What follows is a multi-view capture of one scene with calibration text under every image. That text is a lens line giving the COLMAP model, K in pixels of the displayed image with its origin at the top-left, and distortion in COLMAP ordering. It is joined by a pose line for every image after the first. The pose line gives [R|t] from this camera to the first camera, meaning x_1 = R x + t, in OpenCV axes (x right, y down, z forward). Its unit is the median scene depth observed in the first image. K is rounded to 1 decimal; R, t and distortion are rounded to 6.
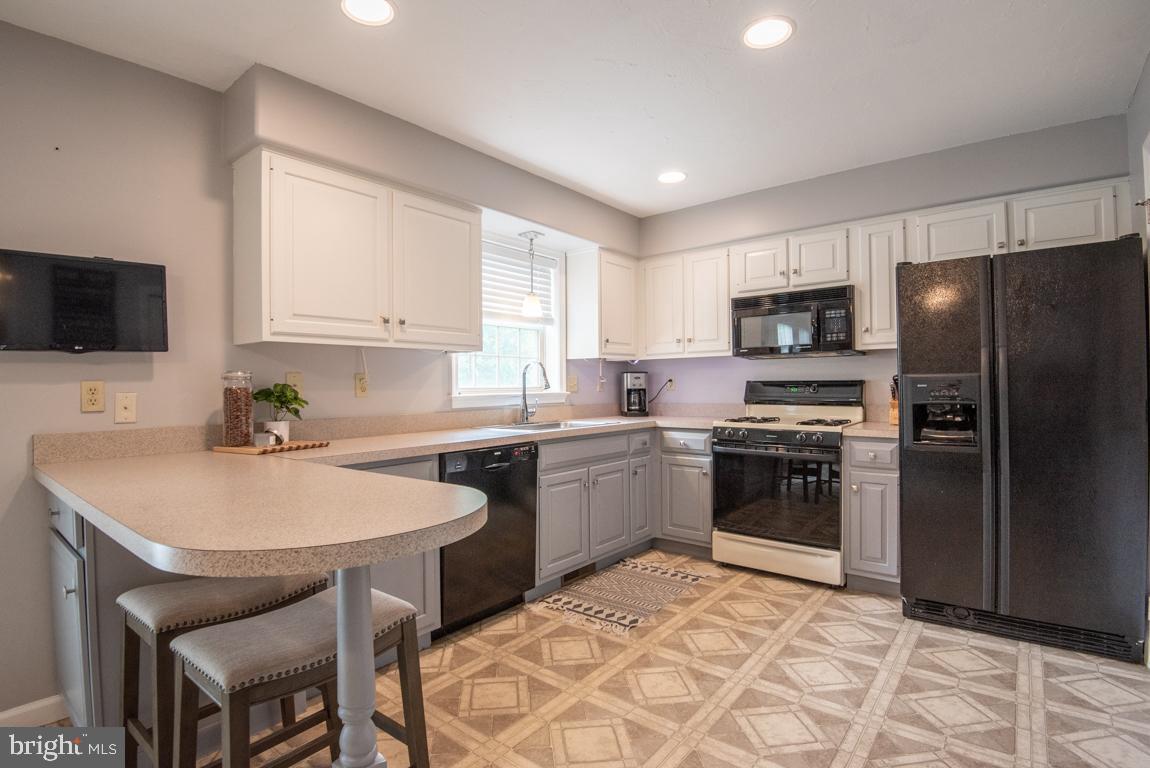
lens RADIAL K [[551.4, 0, 569.9], [0, 551.4, 385.4], [0, 0, 1]] dist [-0.026039, -0.007075]
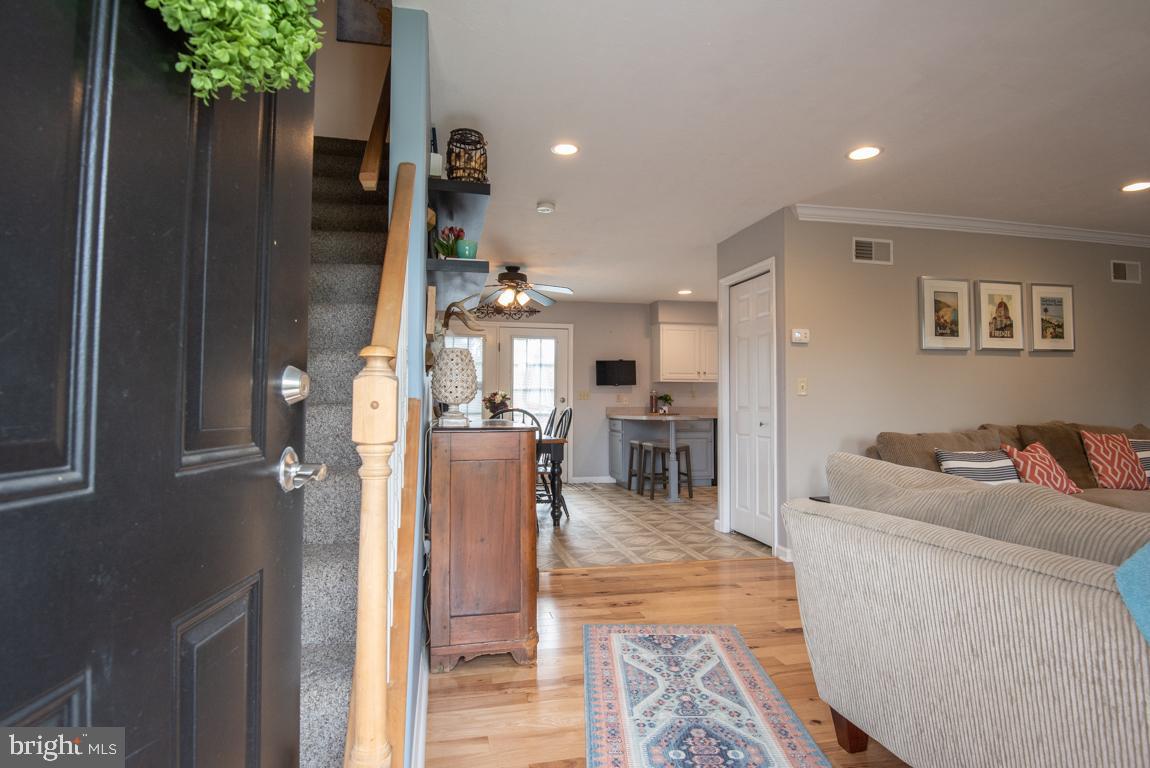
lens RADIAL K [[603.6, 0, 579.2], [0, 603.6, 390.7], [0, 0, 1]] dist [-0.023596, -0.002544]
pose [[0.791015, -0.001971, -0.611794, 0.928967], [-0.011238, 0.999779, -0.017751, 0.033424], [0.611694, 0.020916, 0.790818, -1.585048]]
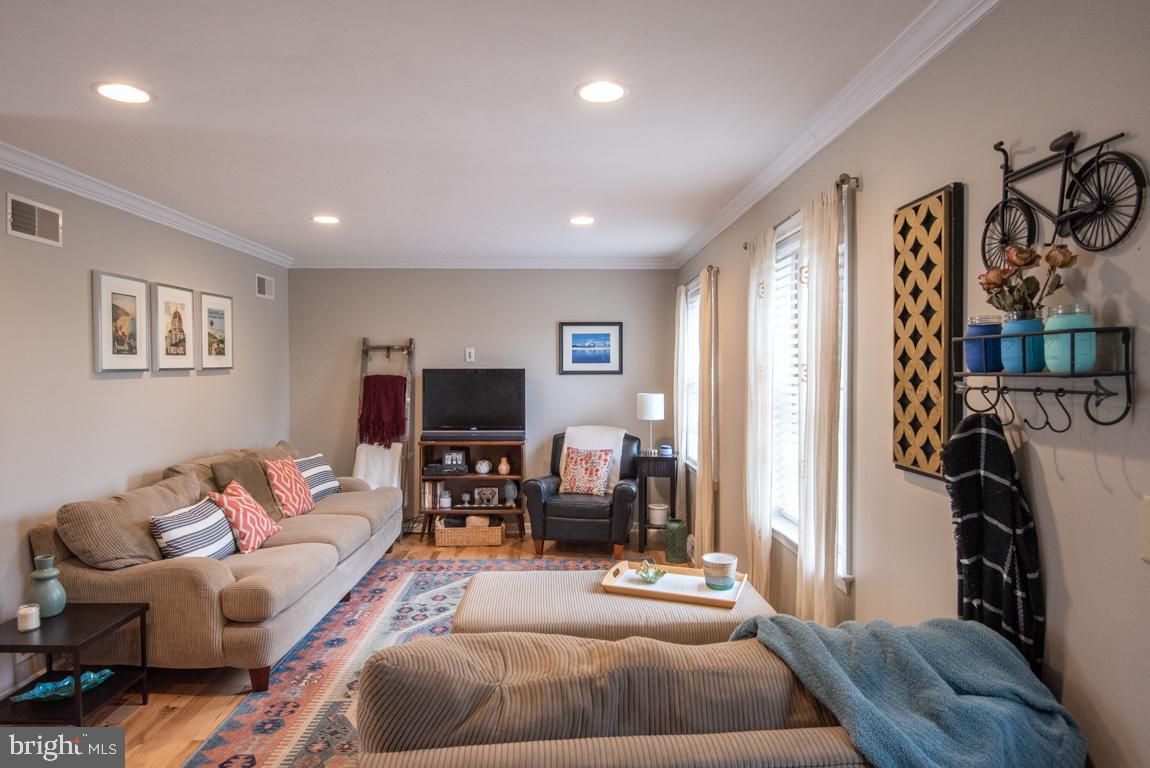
lens RADIAL K [[657.6, 0, 580.3], [0, 657.6, 390.7], [0, 0, 1]] dist [-0.014970, -0.008469]
pose [[0.751392, -0.013515, 0.659717, 0.588112], [-0.001567, 0.999751, 0.022266, -0.095997], [-0.659854, -0.017764, 0.751184, -1.324159]]
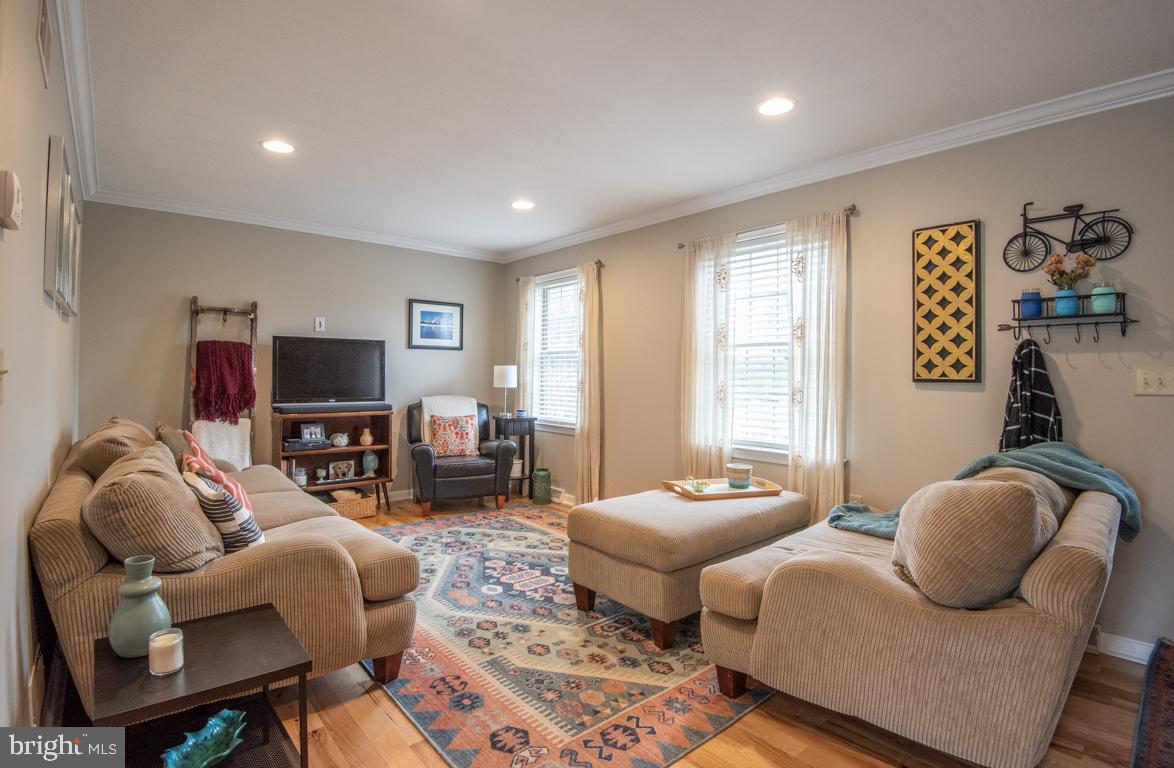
lens RADIAL K [[552.6, 0, 568.0], [0, 552.6, 372.1], [0, 0, 1]] dist [-0.028576, -0.000916]
pose [[0.193252, 0.013193, 0.981060, 0.223963], [-0.004782, 0.999910, -0.012504, -0.004407], [-0.981138, -0.002275, 0.193298, -0.625243]]
